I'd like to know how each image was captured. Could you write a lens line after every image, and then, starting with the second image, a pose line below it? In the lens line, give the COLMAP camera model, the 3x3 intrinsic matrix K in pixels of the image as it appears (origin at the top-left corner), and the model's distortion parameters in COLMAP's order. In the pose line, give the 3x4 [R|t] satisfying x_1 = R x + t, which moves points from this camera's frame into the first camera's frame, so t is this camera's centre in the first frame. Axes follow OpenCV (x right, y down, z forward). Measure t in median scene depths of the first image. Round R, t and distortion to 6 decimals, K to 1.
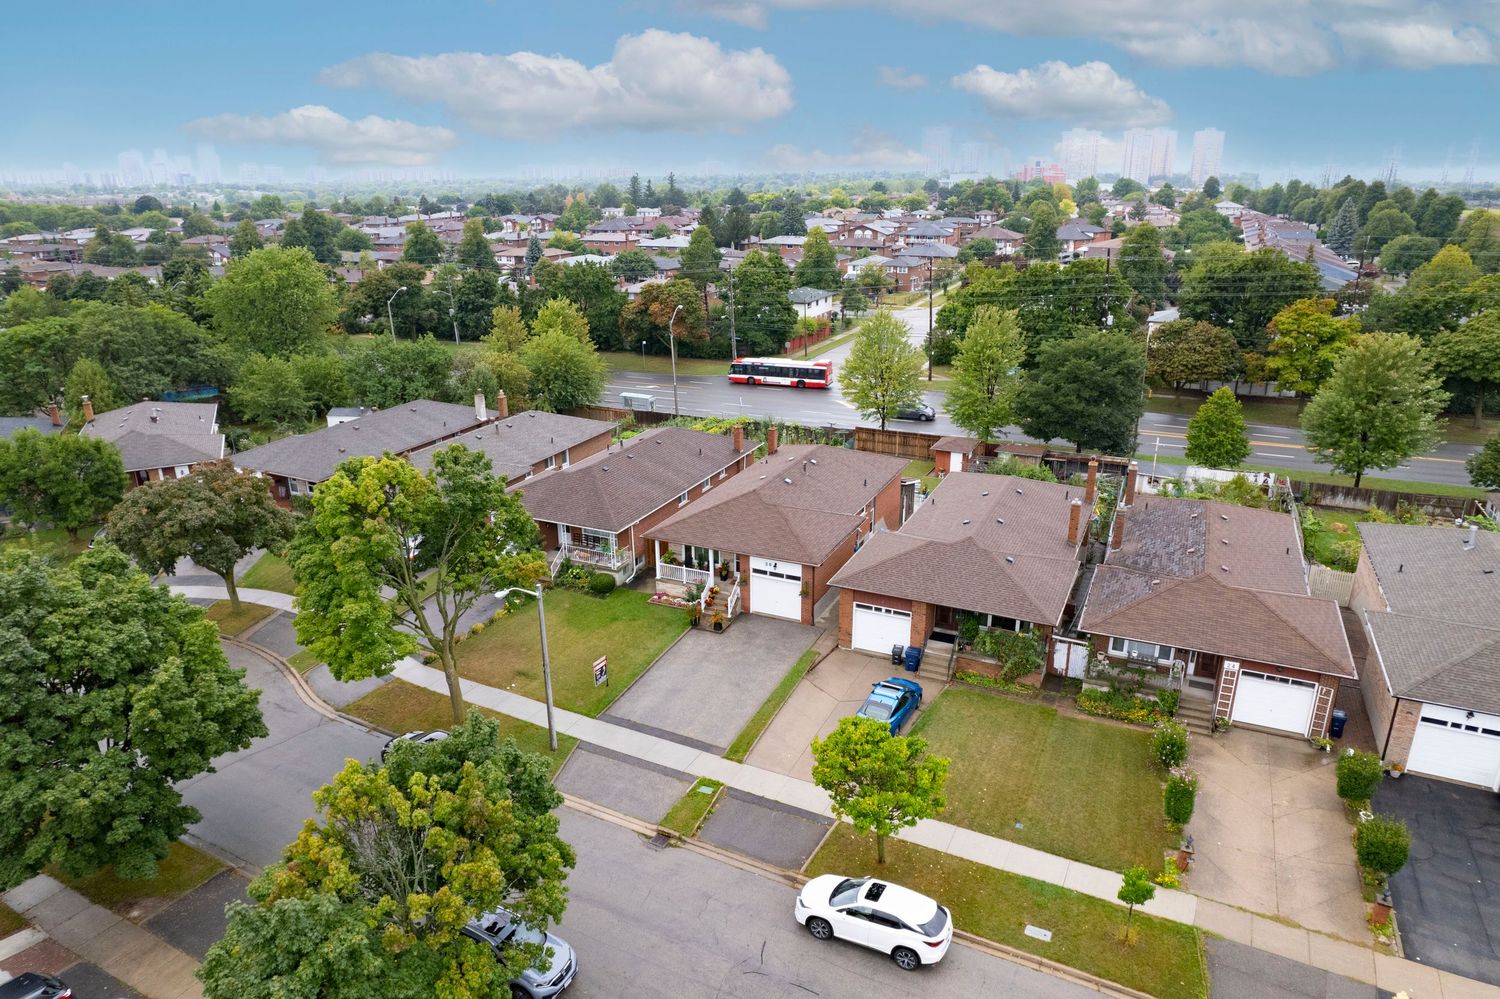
lens RADIAL K [[956.1, 0, 756.9], [0, 956.1, 502.0], [0, 0, 1]] dist [-0.067578, 0.052024]
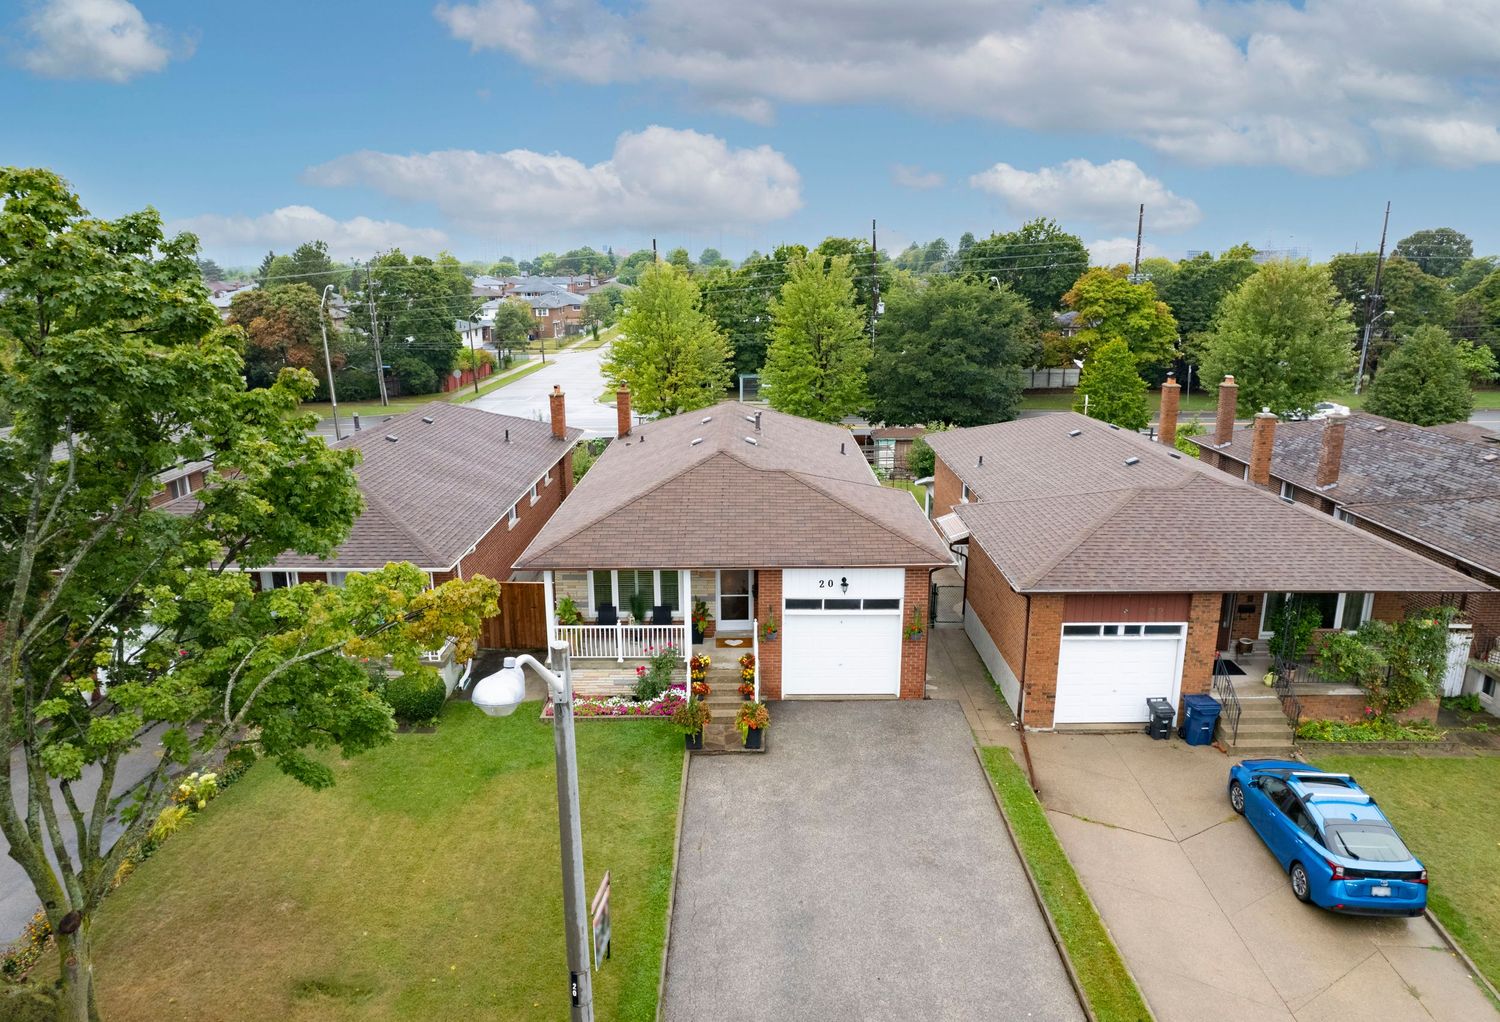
lens RADIAL K [[1003.0, 0, 755.5], [0, 1003.0, 525.7], [0, 0, 1]] dist [-0.062969, 0.046062]
pose [[0.907133, -0.103546, 0.407907, -0.151378], [0.137408, 0.989013, -0.054521, 0.042139], [-0.397780, 0.105508, 0.911394, 0.405370]]
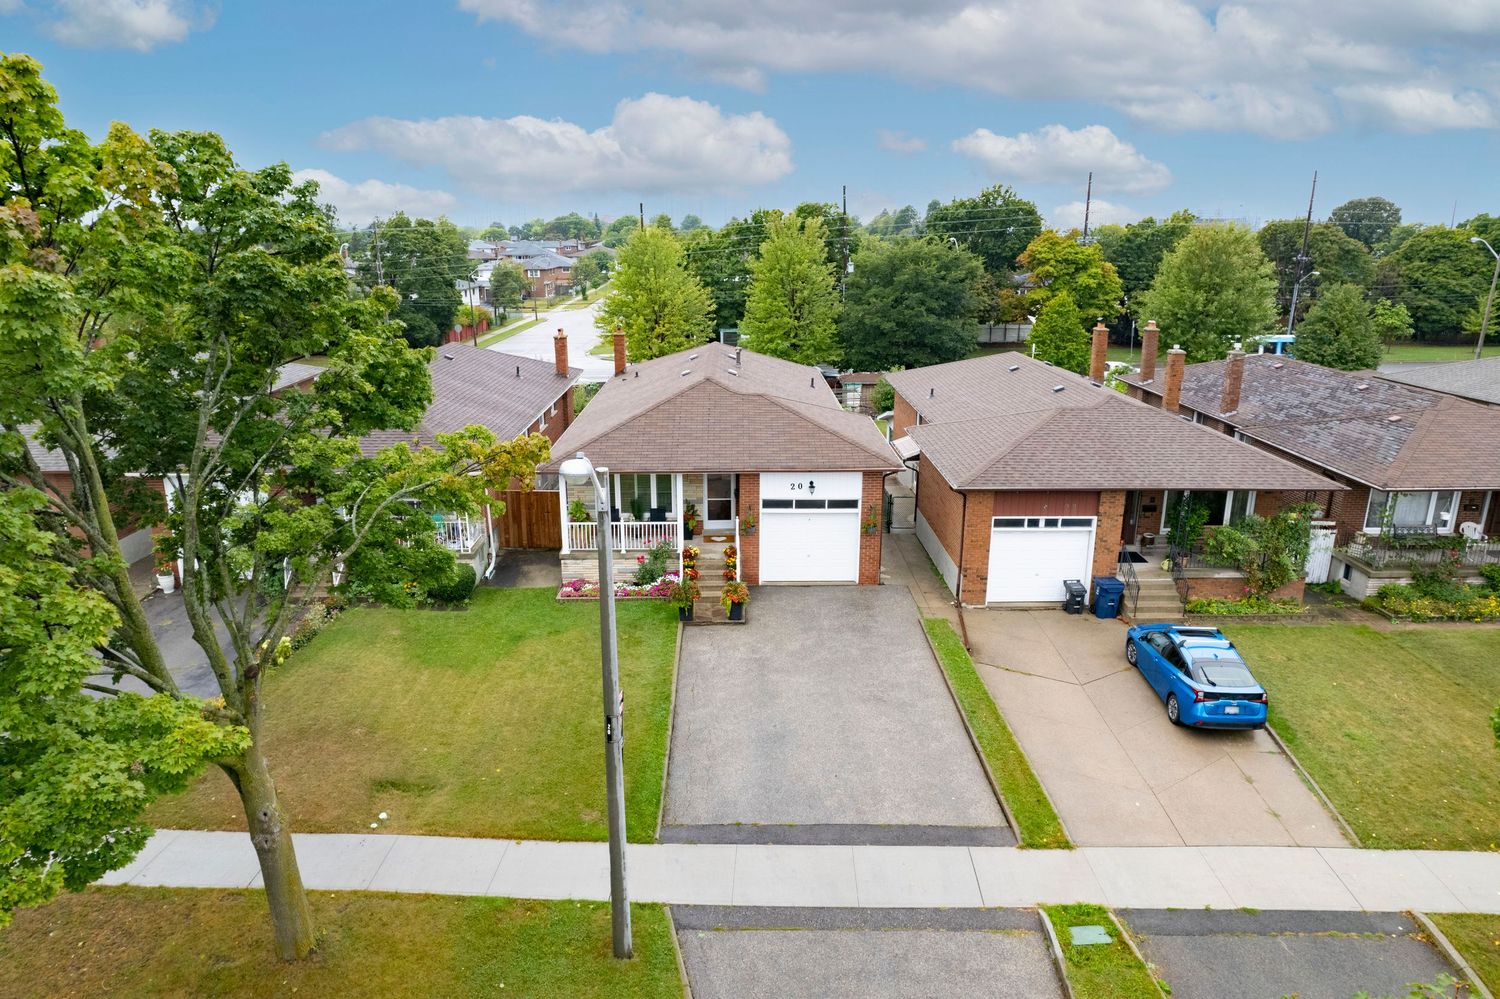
lens RADIAL K [[956.1, 0, 748.7], [0, 956.1, 498.6], [0, 0, 1]] dist [-0.067578, 0.052024]
pose [[0.900829, -0.111685, 0.419563, -0.173028], [0.138619, 0.989757, -0.034157, 0.062001], [-0.411450, 0.088929, 0.907083, 0.365808]]
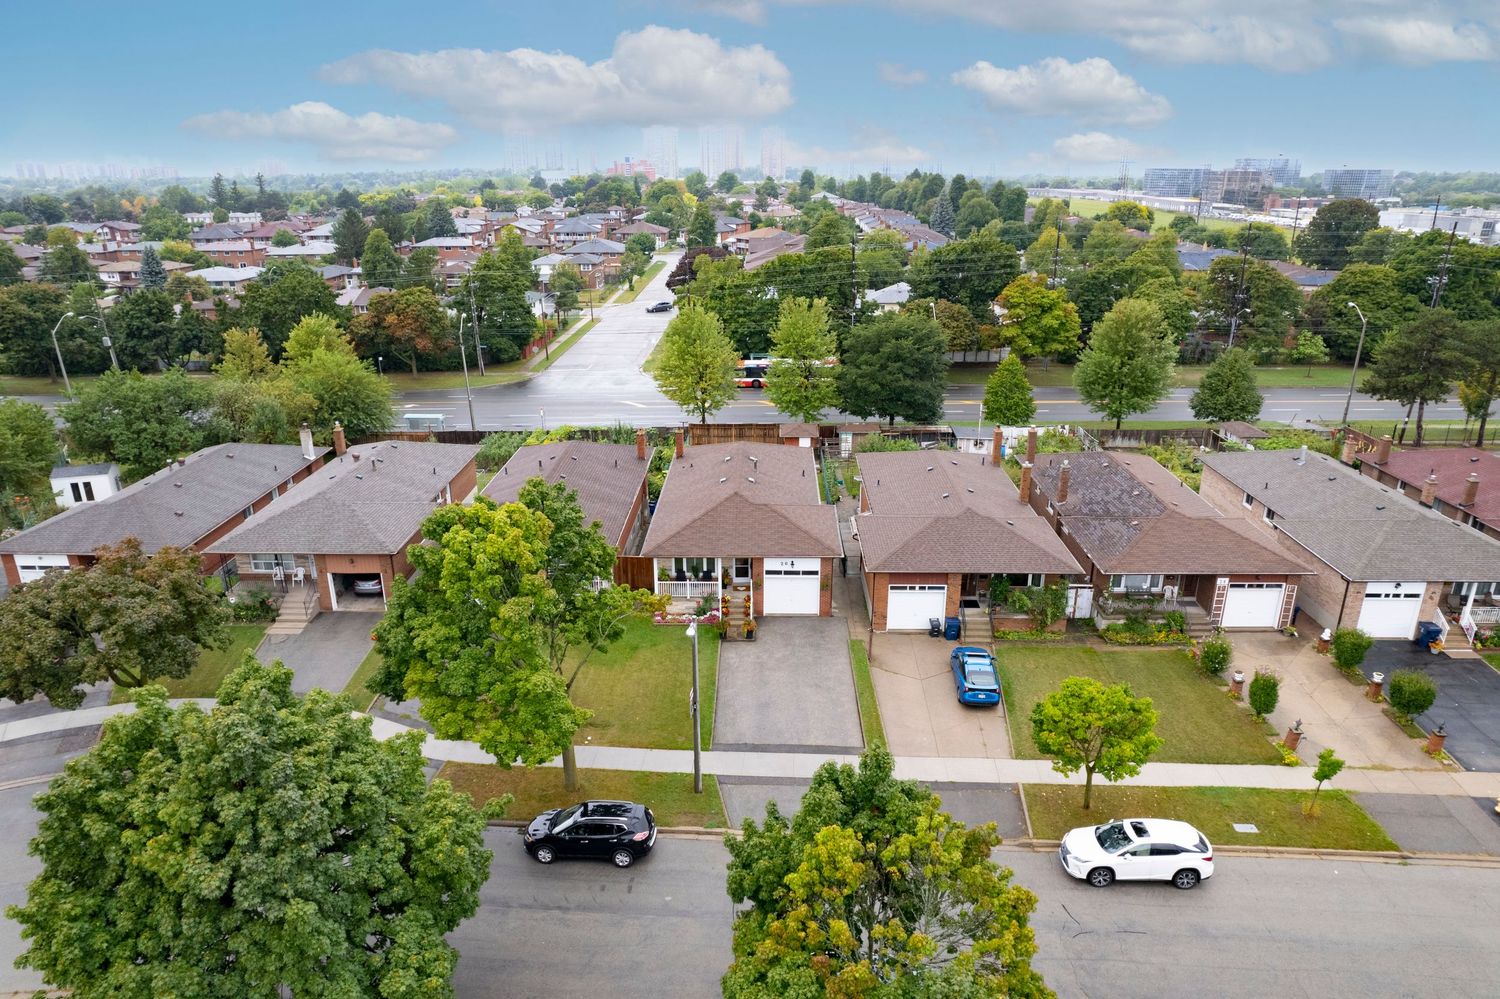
lens RADIAL K [[956.1, 0, 752.1], [0, 956.1, 500.4], [0, 0, 1]] dist [-0.067578, 0.052024]
pose [[0.915051, -0.131644, 0.381250, -0.275922], [0.130989, 0.990994, 0.027795, -0.022601], [-0.381476, 0.024506, 0.924054, 0.066732]]
